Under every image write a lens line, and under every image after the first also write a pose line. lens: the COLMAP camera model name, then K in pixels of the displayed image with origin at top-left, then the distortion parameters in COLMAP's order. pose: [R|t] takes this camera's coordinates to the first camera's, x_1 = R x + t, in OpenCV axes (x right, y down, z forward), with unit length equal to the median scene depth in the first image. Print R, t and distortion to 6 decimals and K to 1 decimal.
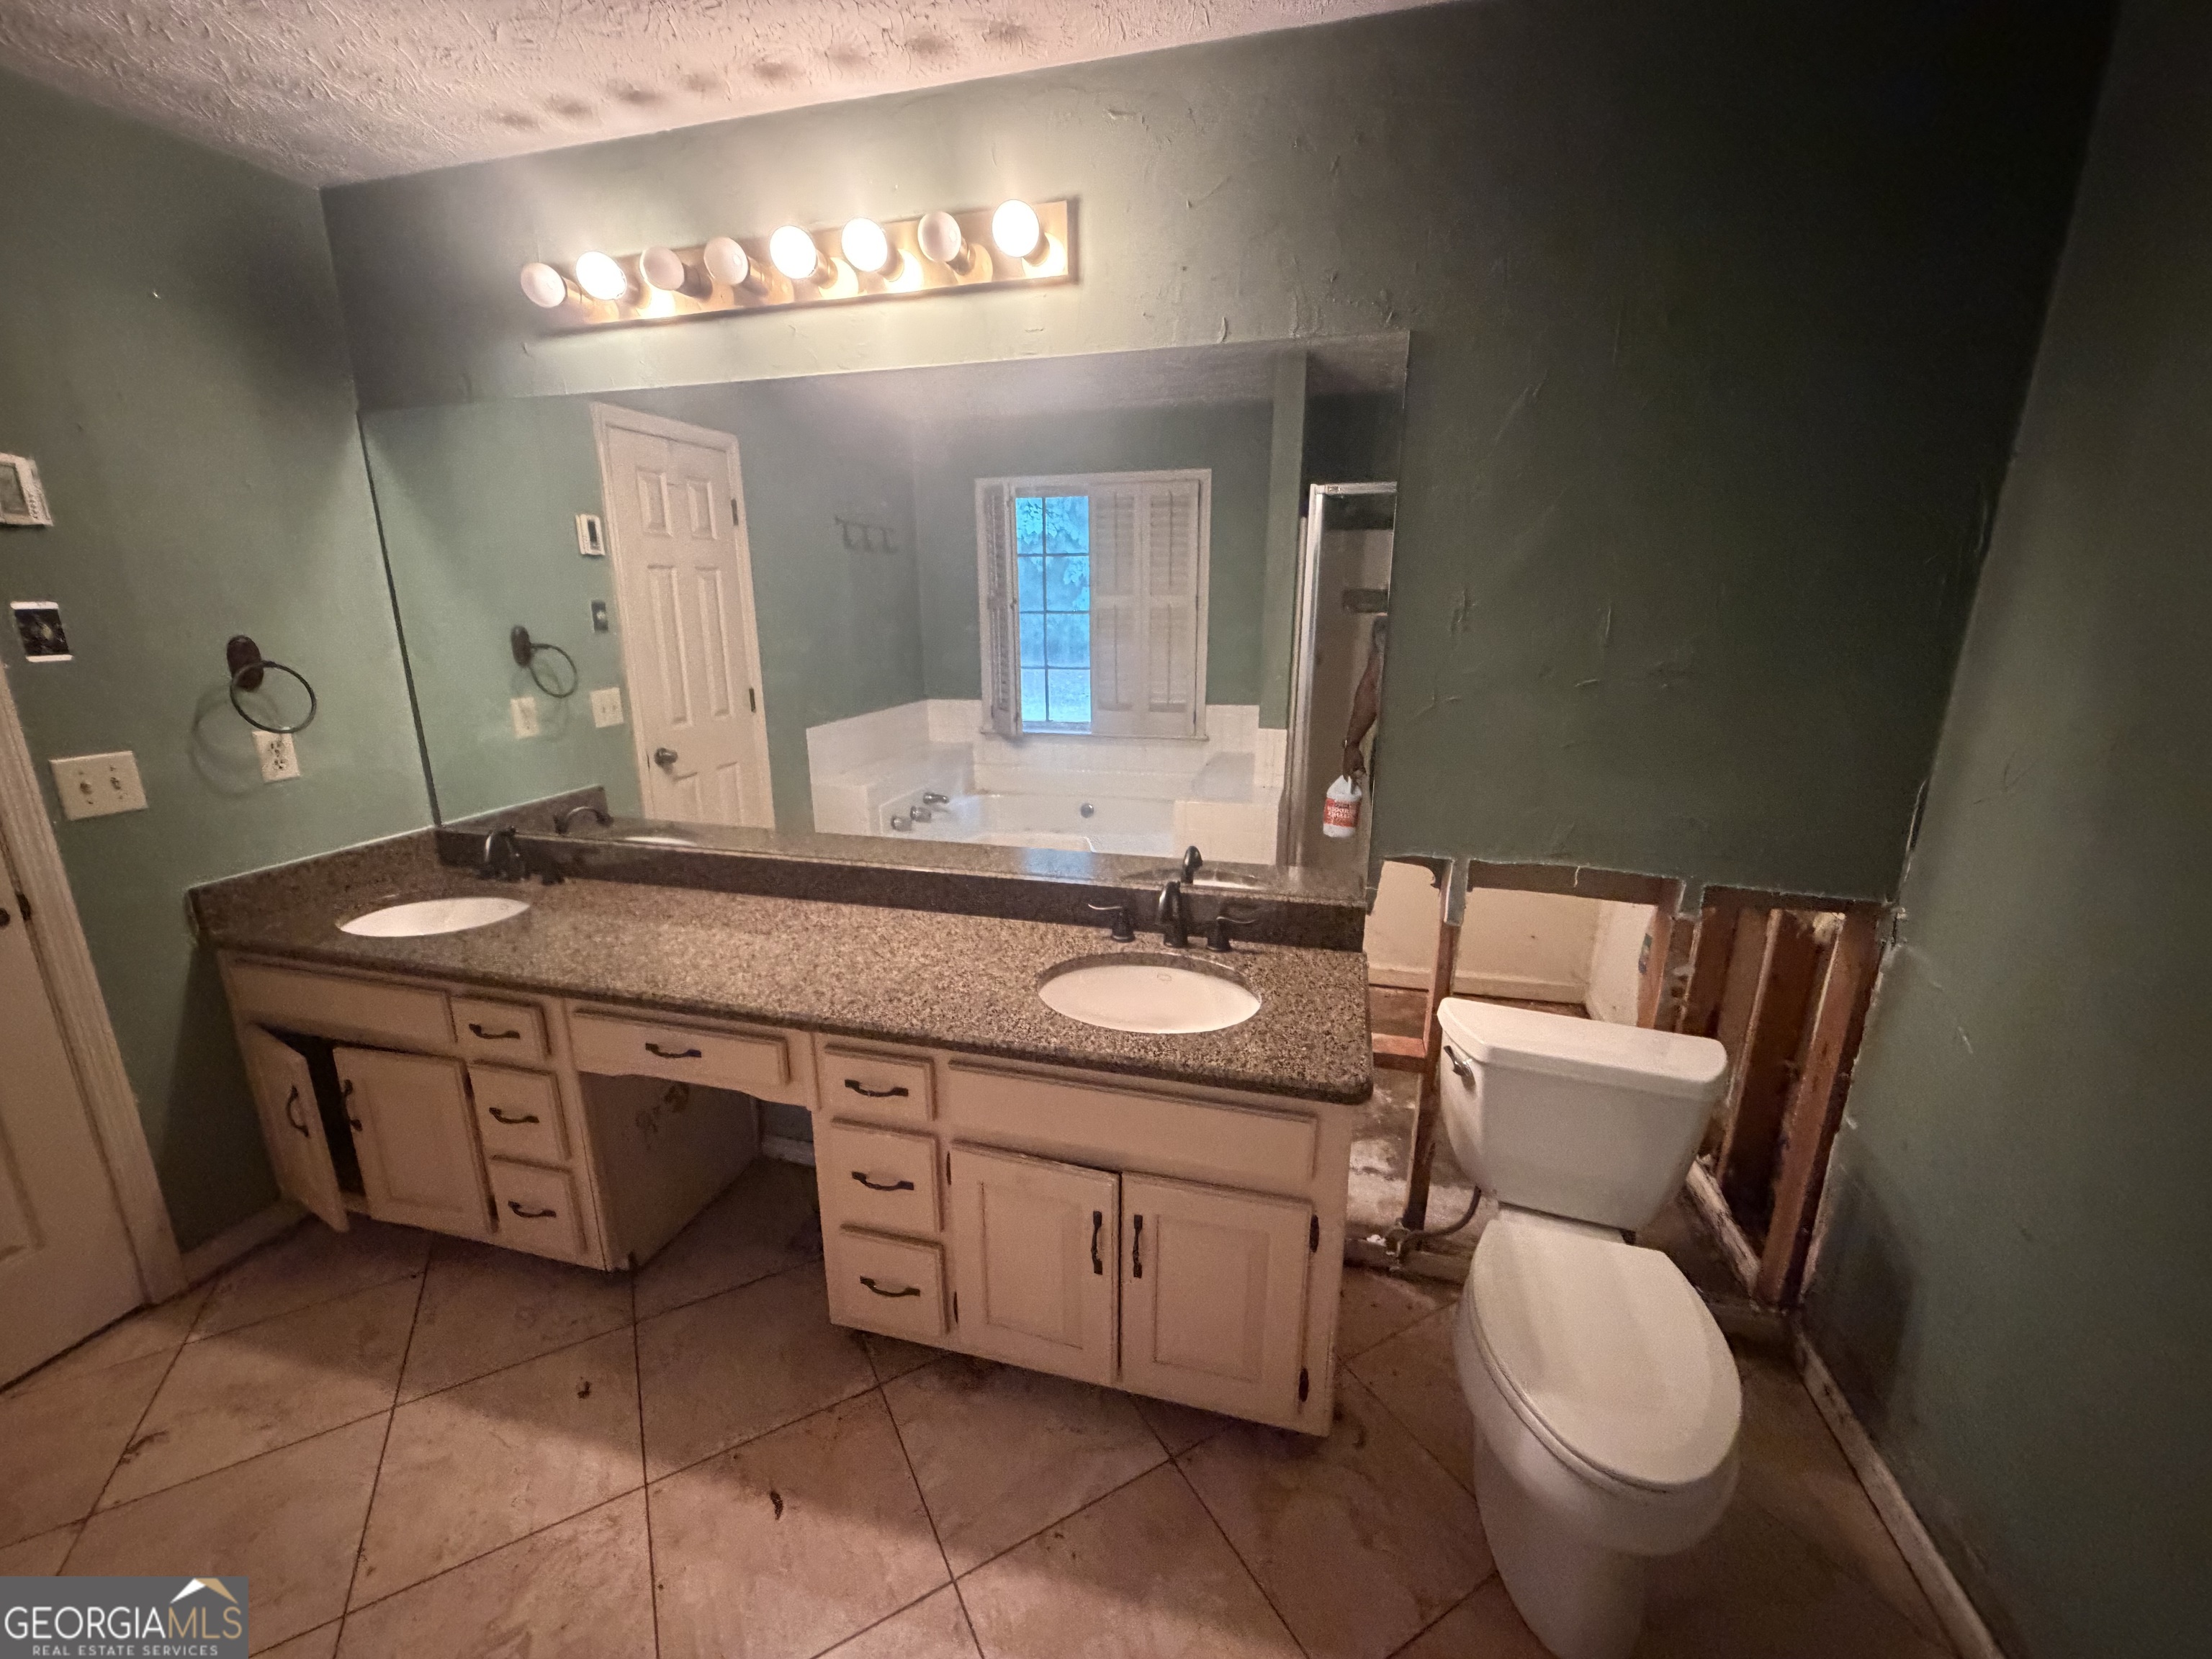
lens RADIAL K [[884.2, 0, 1099.8], [0, 884.2, 828.6], [0, 0, 1]] dist [0.001299, 0.000073]
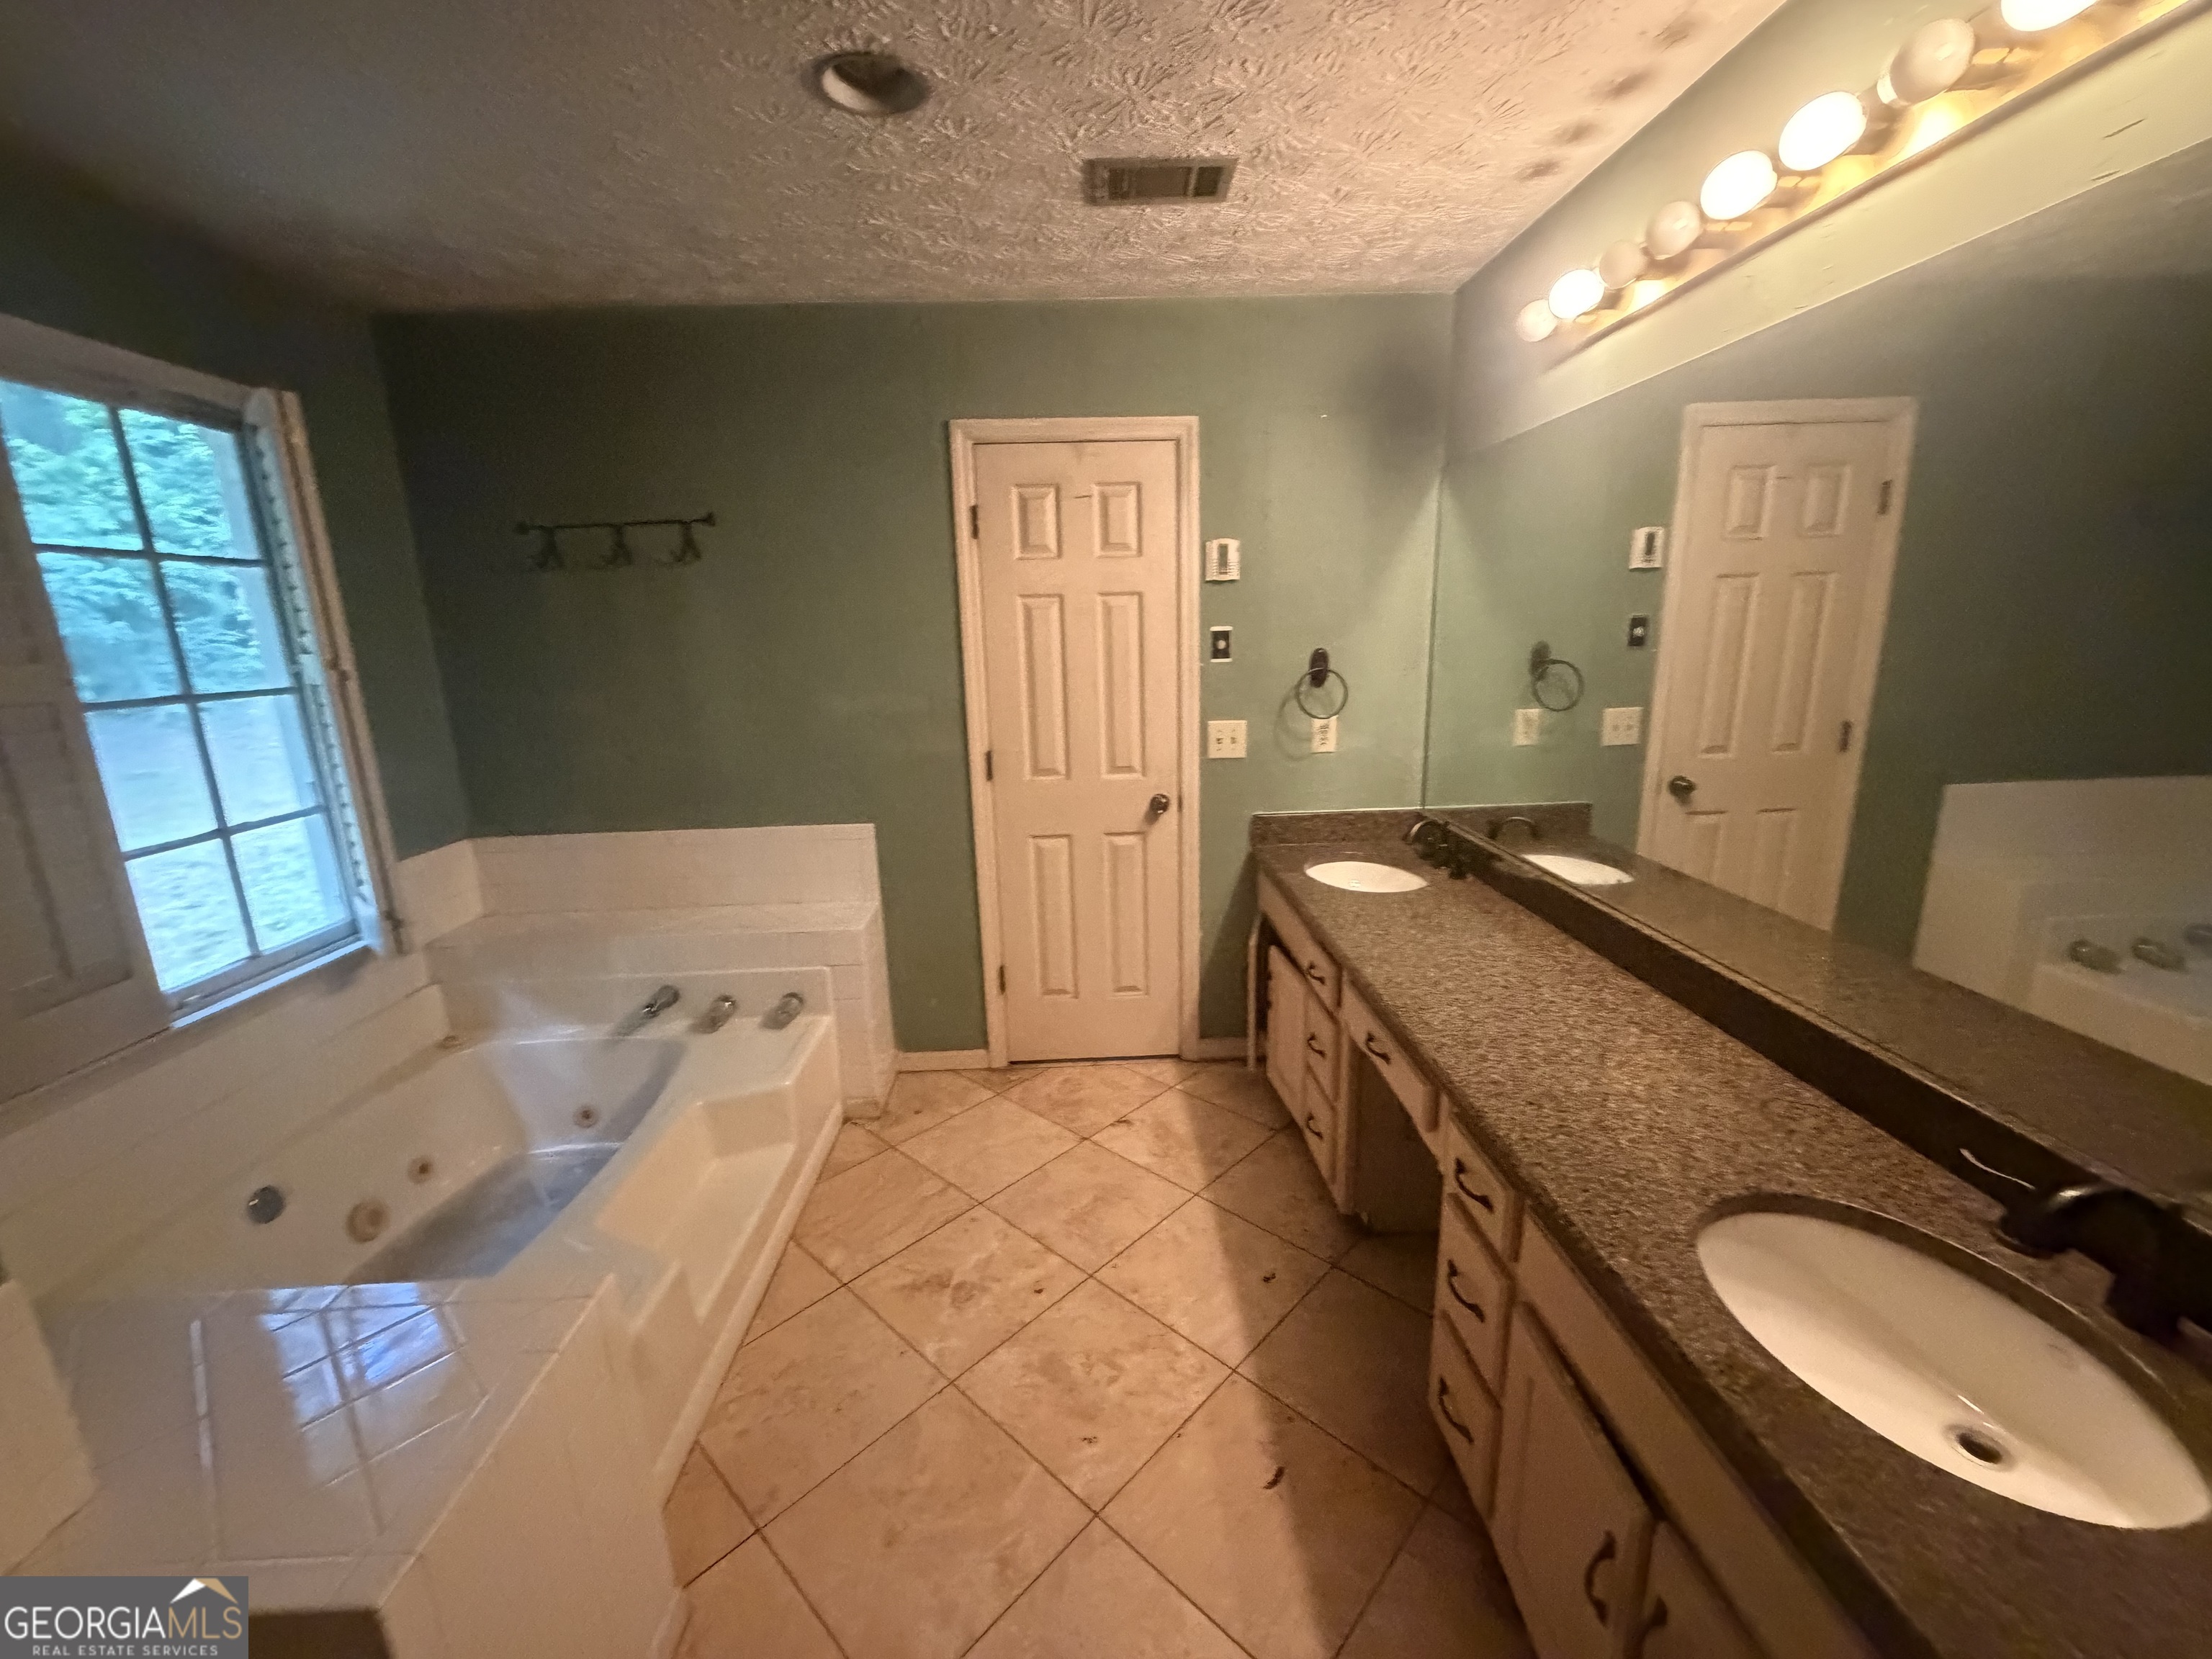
lens RADIAL K [[884.2, 0, 1099.8], [0, 884.2, 828.6], [0, 0, 1]] dist [0.001299, 0.000073]
pose [[0.296722, 0.210863, -0.931393, 0.296385], [-0.216697, 0.964743, 0.149379, -0.074396], [0.930053, 0.157506, 0.331954, 0.249997]]
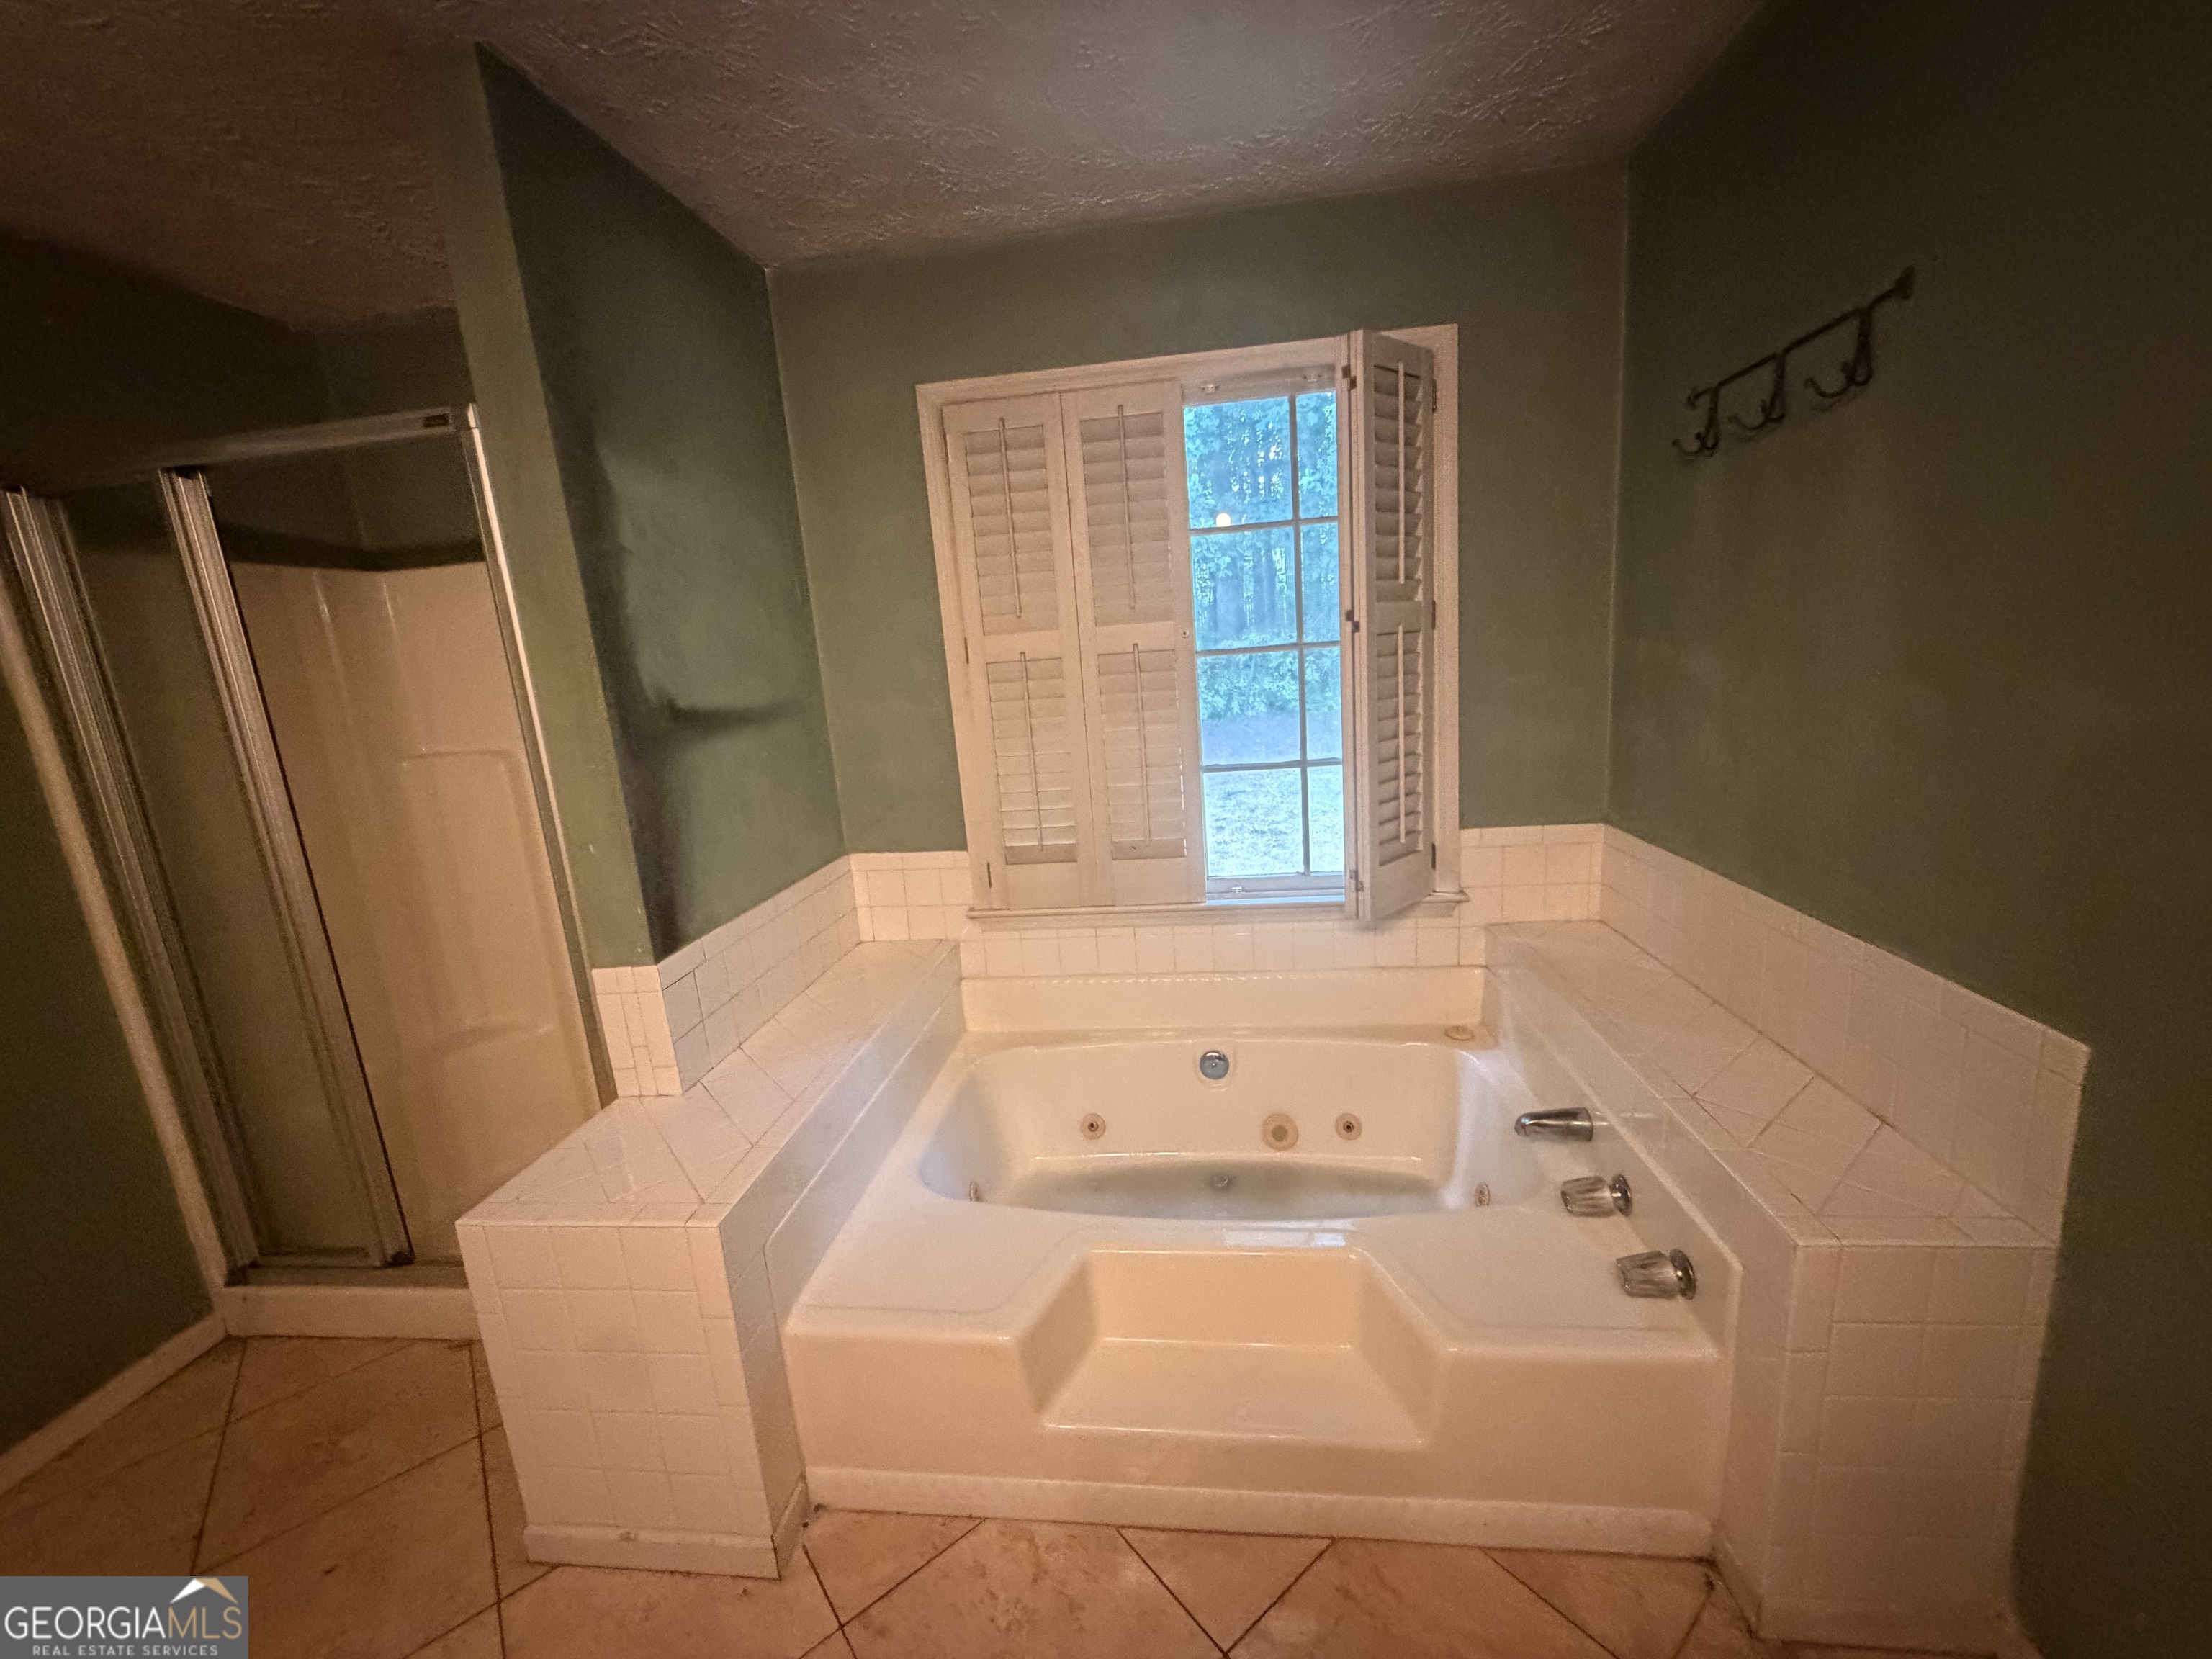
lens RADIAL K [[884.2, 0, 1099.8], [0, 884.2, 828.6], [0, 0, 1]] dist [0.001299, 0.000073]
pose [[-0.985299, 0.106423, -0.133641, -0.546205], [0.037056, 0.896778, 0.440927, -0.150415], [0.166771, 0.429493, -0.887538, 0.697296]]
